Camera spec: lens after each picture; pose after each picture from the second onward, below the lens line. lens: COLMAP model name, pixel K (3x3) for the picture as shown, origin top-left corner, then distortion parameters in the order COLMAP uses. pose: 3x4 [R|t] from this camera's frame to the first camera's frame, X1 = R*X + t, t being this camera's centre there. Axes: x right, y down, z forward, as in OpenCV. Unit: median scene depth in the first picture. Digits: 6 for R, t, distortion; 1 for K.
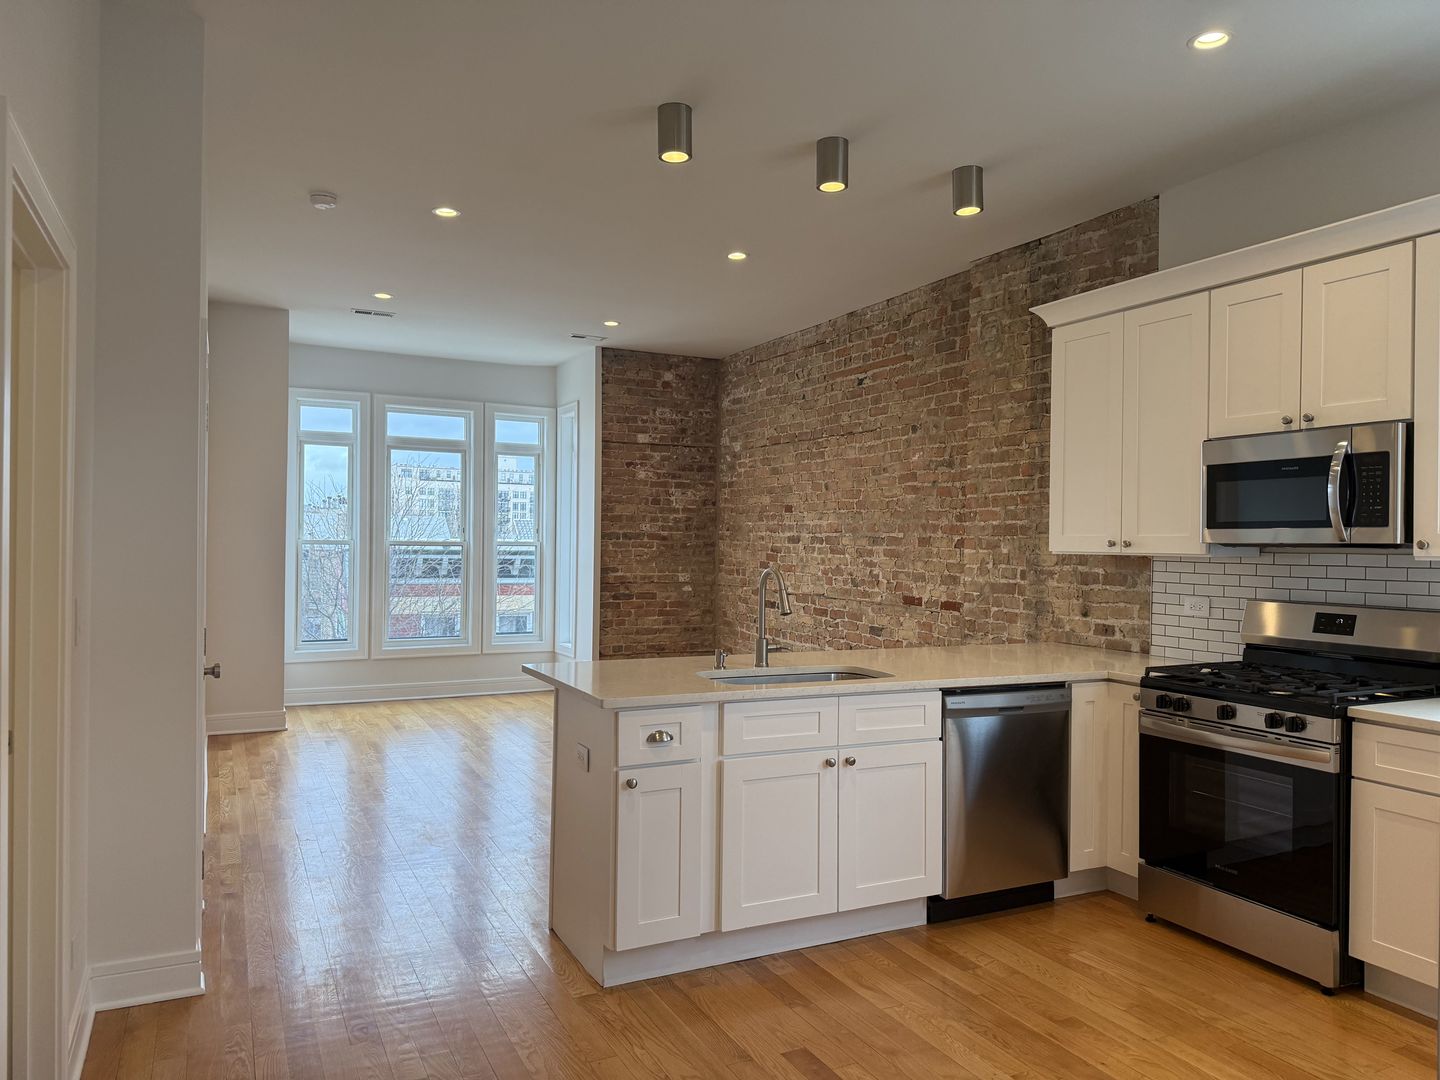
lens RADIAL K [[1004.5, 0, 713.2], [0, 1004.5, 549.9], [0, 0, 1]] dist [0.029882, -0.011084]
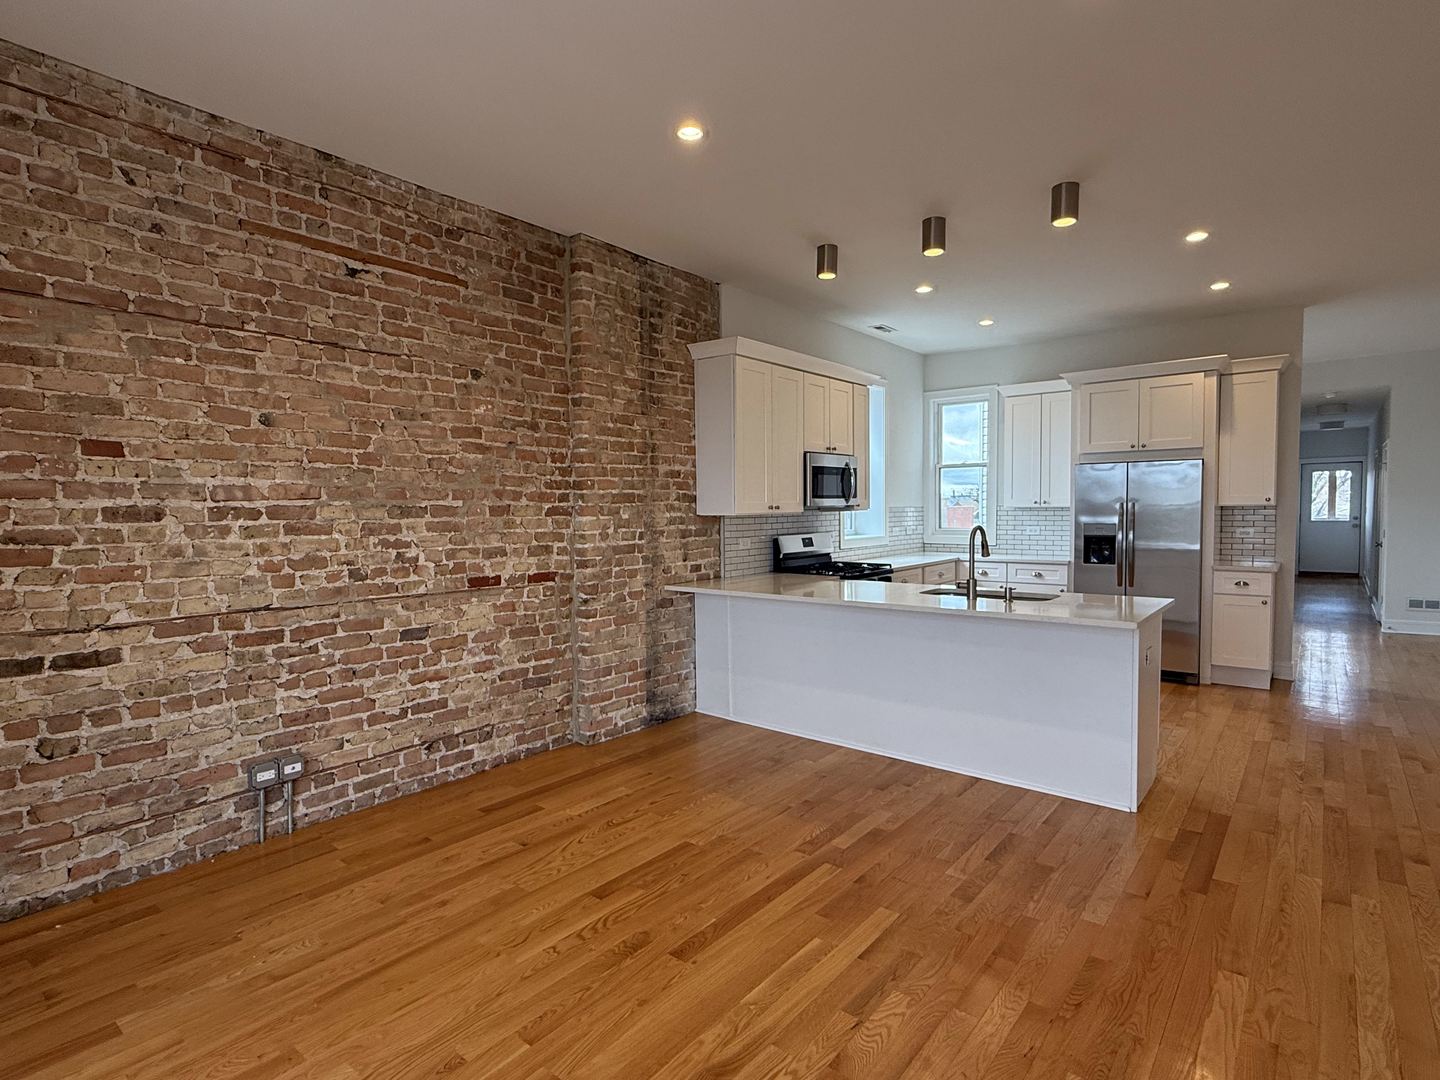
lens RADIAL K [[737.6, 0, 721.3], [0, 737.6, 542.5], [0, 0, 1]] dist [-0.000360, -0.001231]
pose [[-0.421284, -0.049285, 0.905589, -0.505632], [0.016206, 0.997954, 0.061851, -0.019188], [-0.906784, 0.040733, -0.419623, 1.234950]]
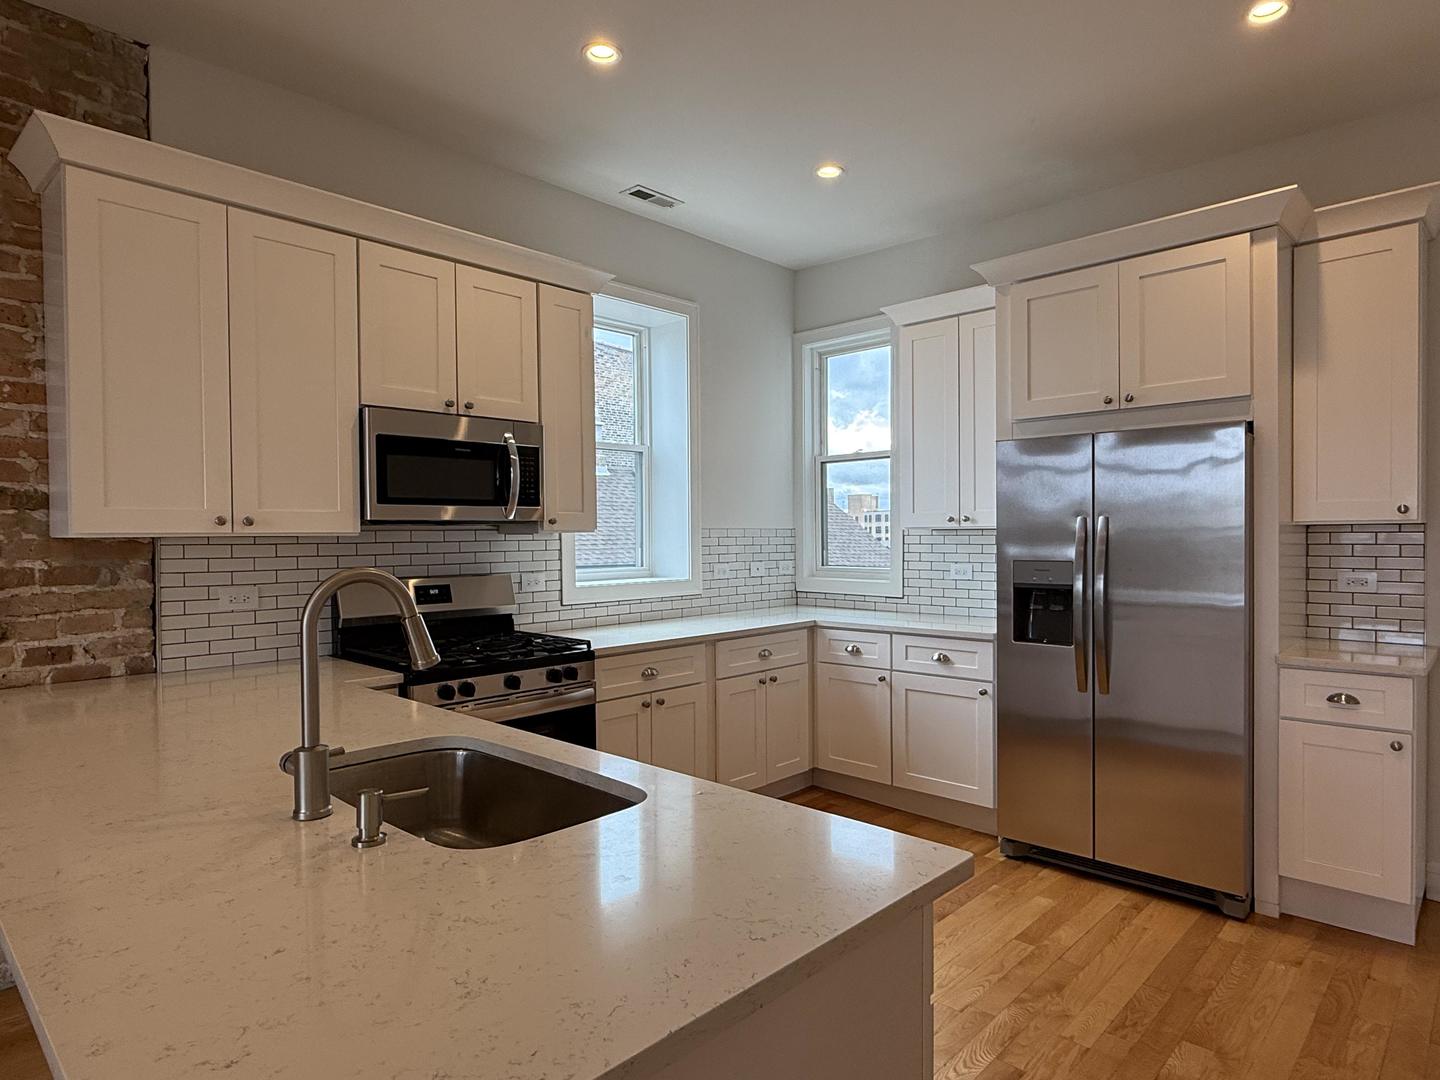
lens RADIAL K [[845.5, 0, 716.6], [0, 845.5, 546.5], [0, 0, 1]] dist [0.000203, -0.000228]
pose [[-0.352284, -0.018831, 0.935704, -0.234547], [0.013459, 0.999592, 0.025184, 0.001496], [-0.935796, 0.021466, -0.351887, 0.693434]]
